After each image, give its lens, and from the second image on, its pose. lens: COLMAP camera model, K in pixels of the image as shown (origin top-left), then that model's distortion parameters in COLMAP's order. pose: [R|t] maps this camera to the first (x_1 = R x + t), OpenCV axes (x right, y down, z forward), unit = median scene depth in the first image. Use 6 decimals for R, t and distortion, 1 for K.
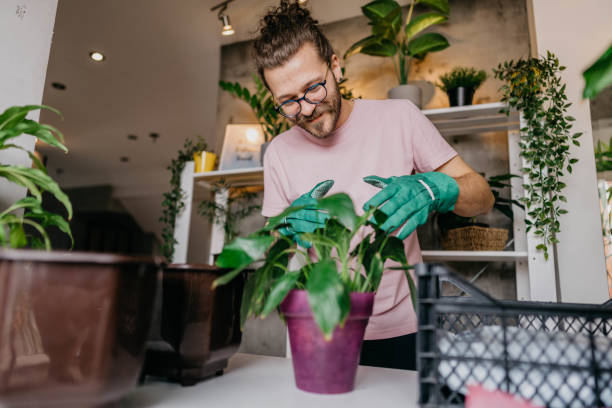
lens RADIAL K [[389.9, 0, 316.1], [0, 389.9, 199.8], [0, 0, 1]] dist [0.000211, 0.002381]
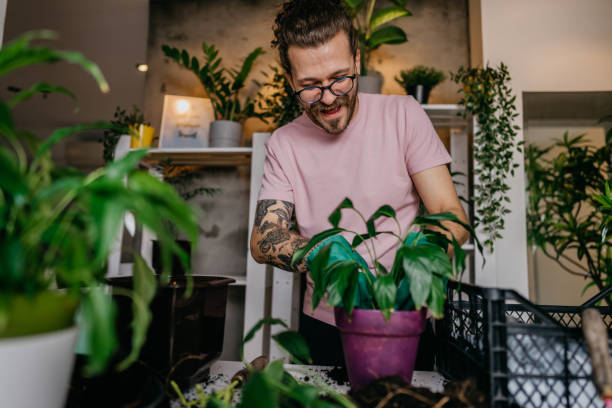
lens RADIAL K [[389.9, 0, 316.1], [0, 389.9, 199.8], [0, 0, 1]] dist [0.000211, 0.002381]
pose [[0.966822, 0.032300, 0.253400, -0.172869], [-0.050509, 0.996561, 0.065686, -0.044152], [-0.250407, -0.076305, 0.965129, 0.048407]]
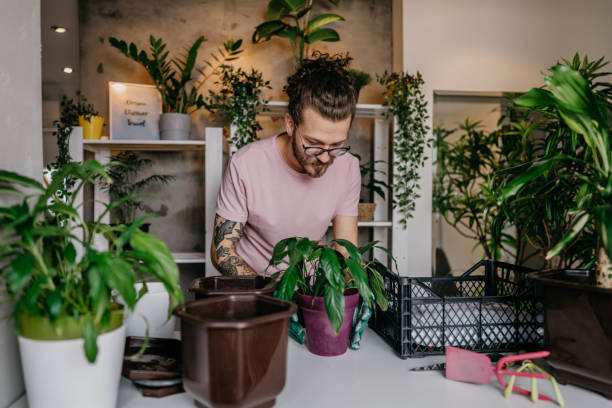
lens RADIAL K [[397.2, 0, 306.0], [0, 397.2, 204.0], [0, 0, 1]] dist [-0.001819, 0.000057]
pose [[0.907625, -0.023006, 0.419150, -0.316950], [-0.060256, 0.981017, 0.184323, -0.168603], [-0.415434, -0.192553, 0.889009, -0.114364]]
